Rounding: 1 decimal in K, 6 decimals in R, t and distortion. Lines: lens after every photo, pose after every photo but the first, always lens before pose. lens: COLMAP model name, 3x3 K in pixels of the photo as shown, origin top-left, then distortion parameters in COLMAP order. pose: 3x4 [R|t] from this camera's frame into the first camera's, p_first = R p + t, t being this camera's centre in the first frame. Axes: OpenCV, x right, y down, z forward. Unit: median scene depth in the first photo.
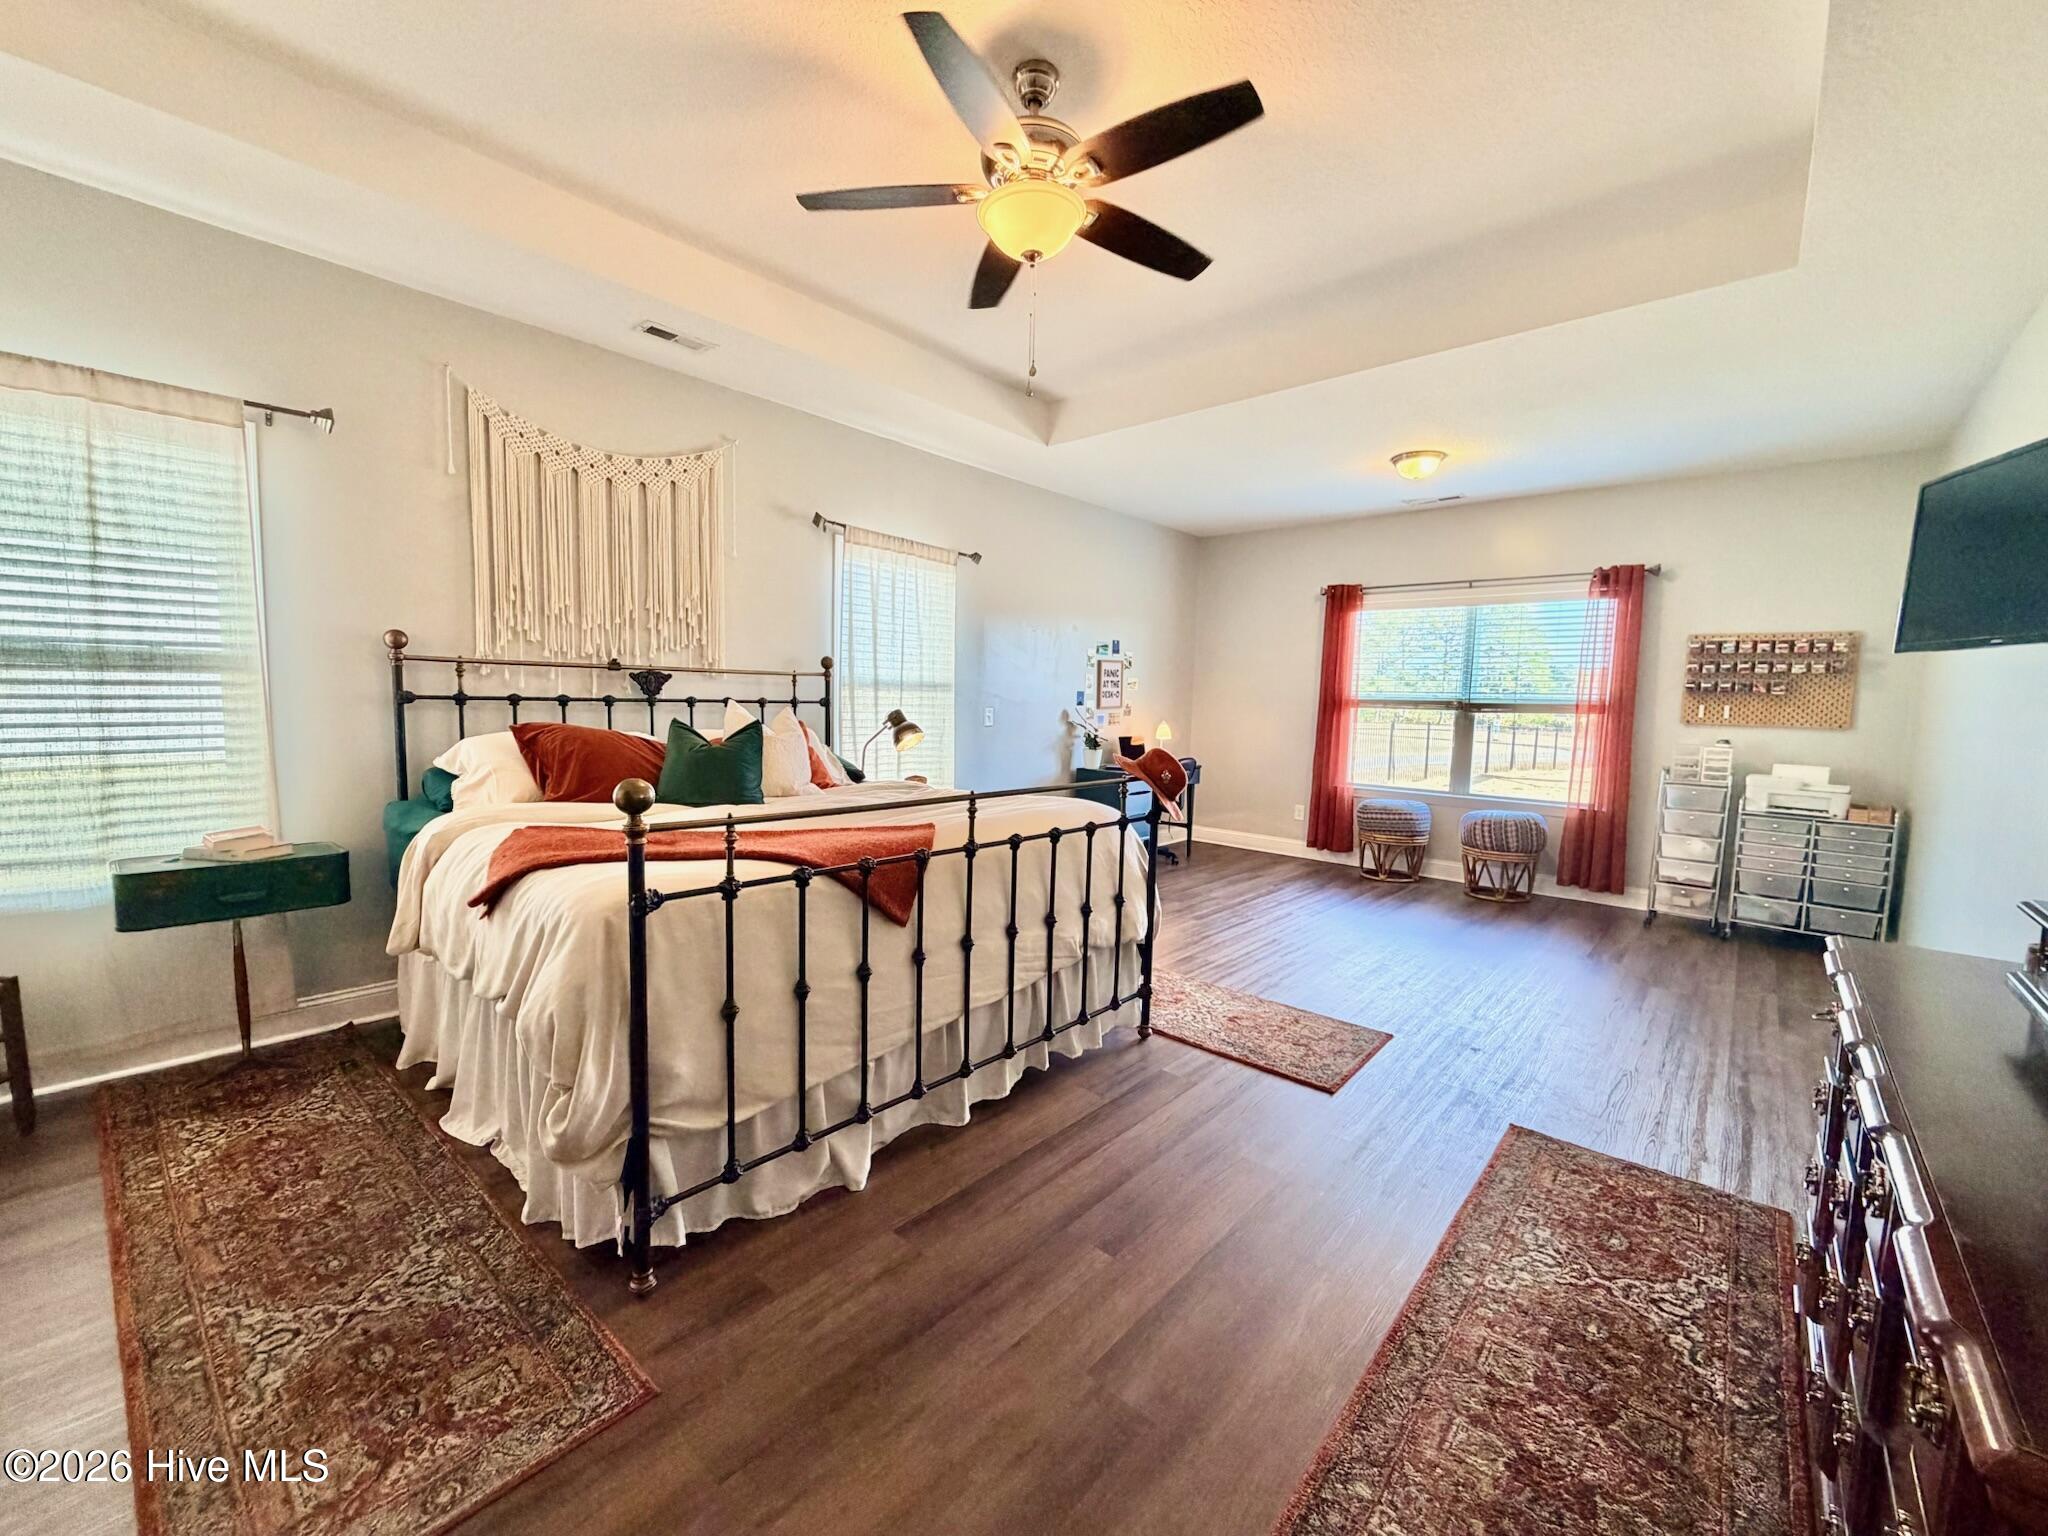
lens RADIAL K [[813.7, 0, 1021.9], [0, 813.7, 768.2], [0, 0, 1]] dist [-0.000232, 0.000599]
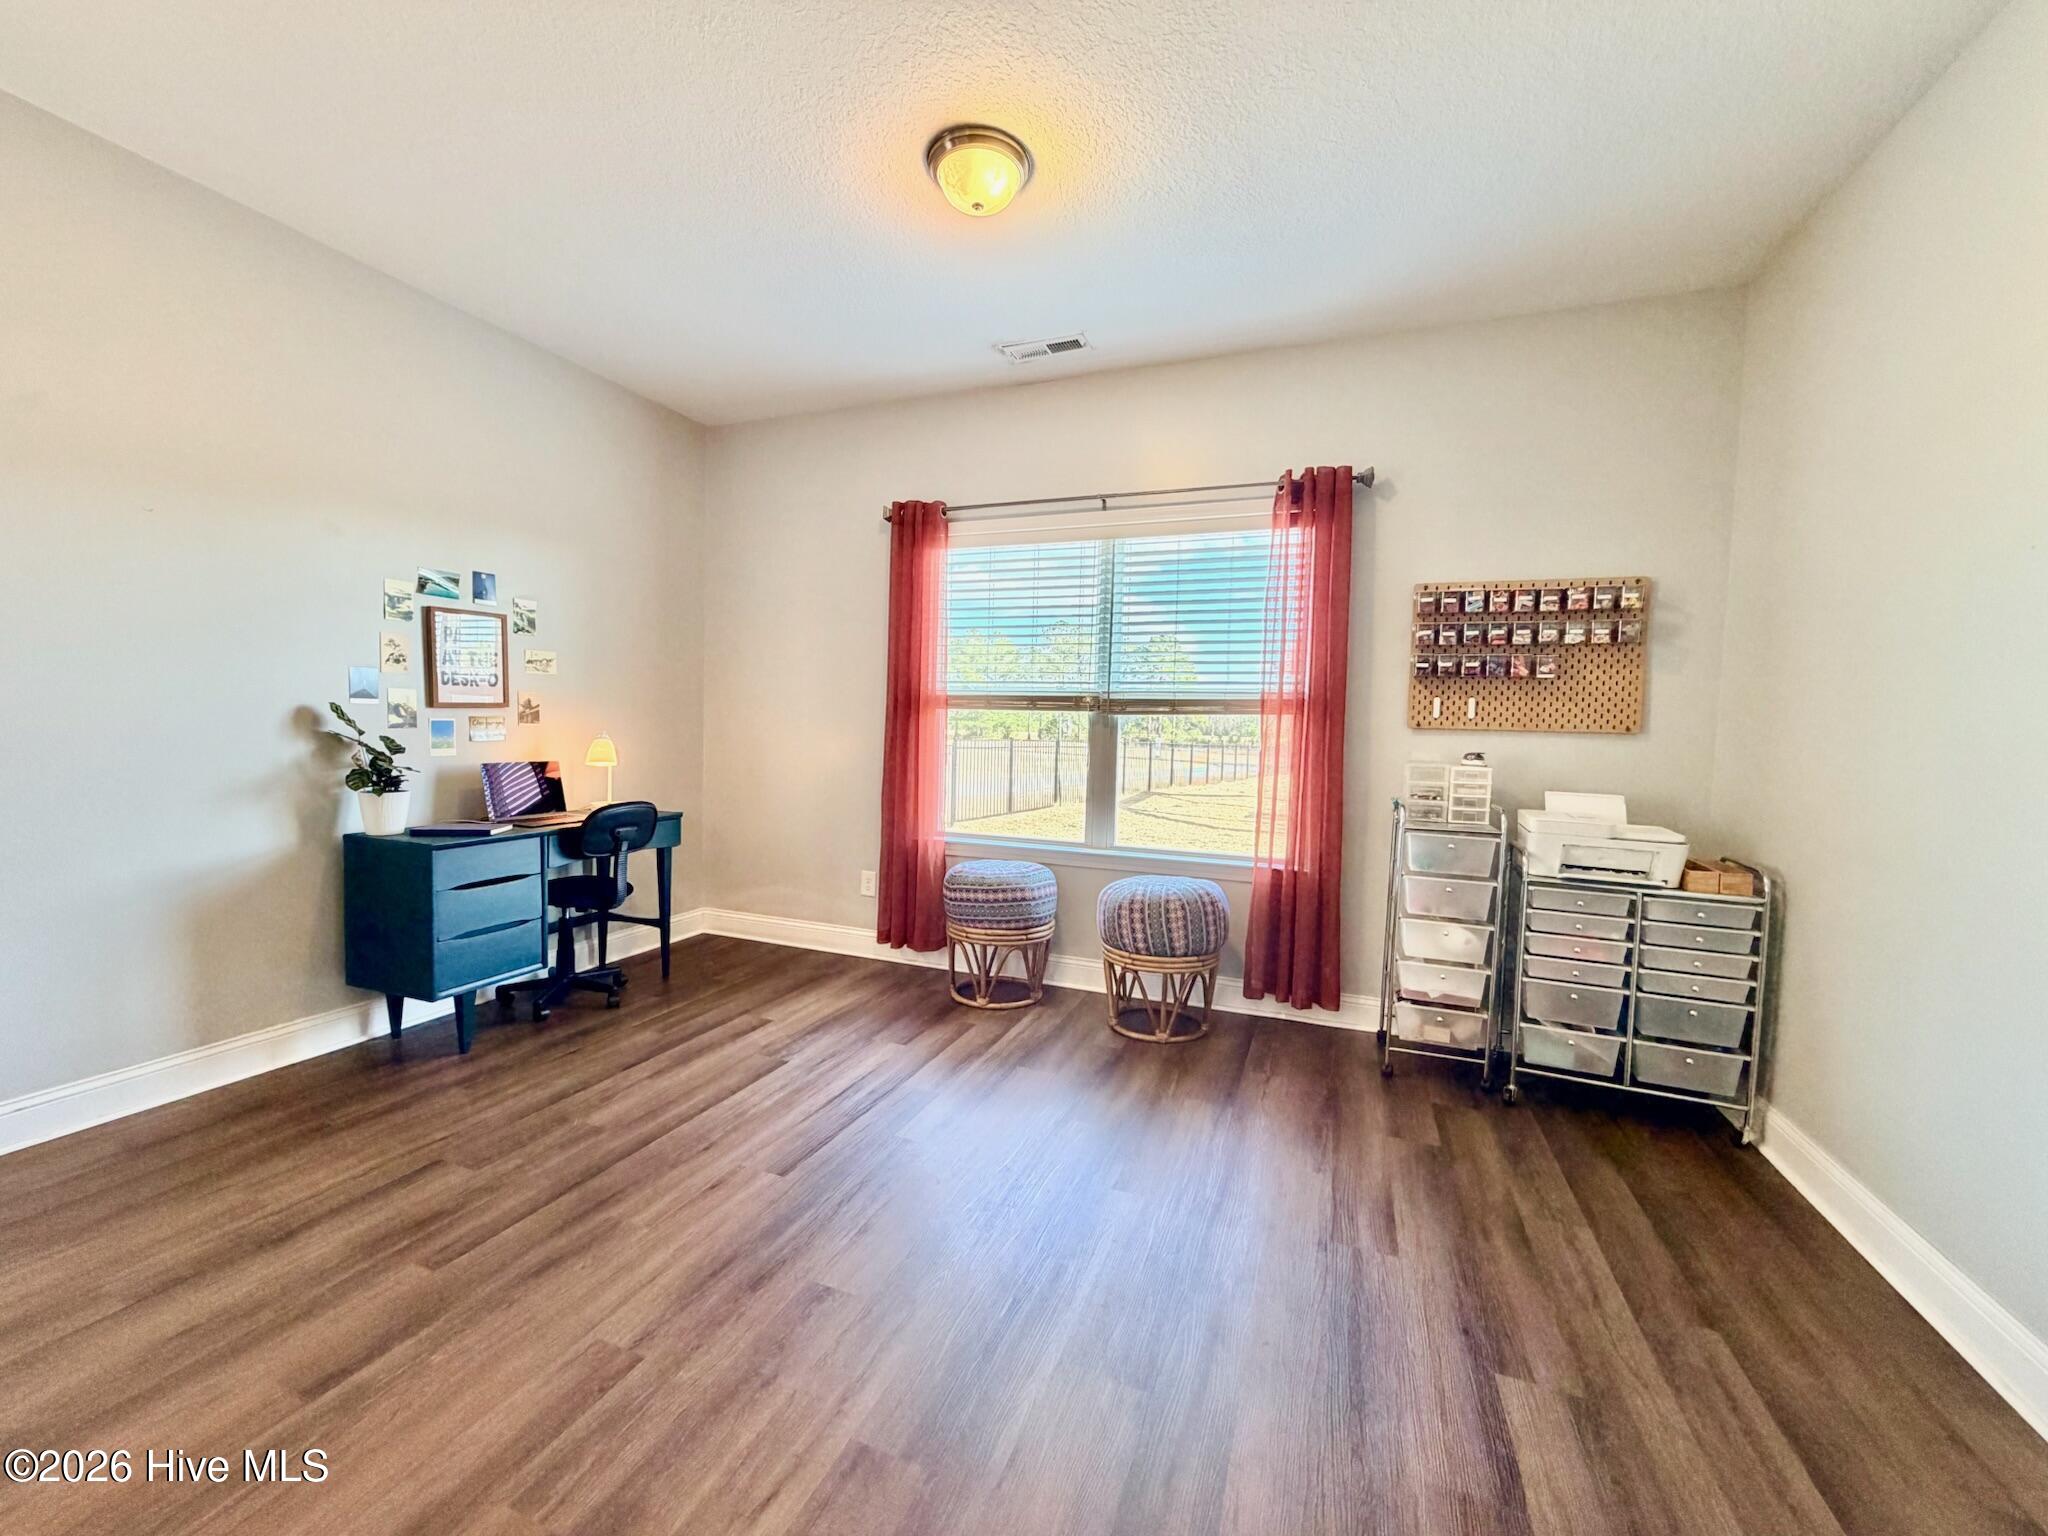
lens RADIAL K [[813.7, 0, 1018.9], [0, 813.7, 767.6], [0, 0, 1]] dist [-0.000232, 0.000599]
pose [[0.937057, -0.019260, 0.348645, 0.293507], [0.028428, 0.999371, -0.021199, -0.018628], [-0.348018, 0.029776, 0.937015, 0.487932]]
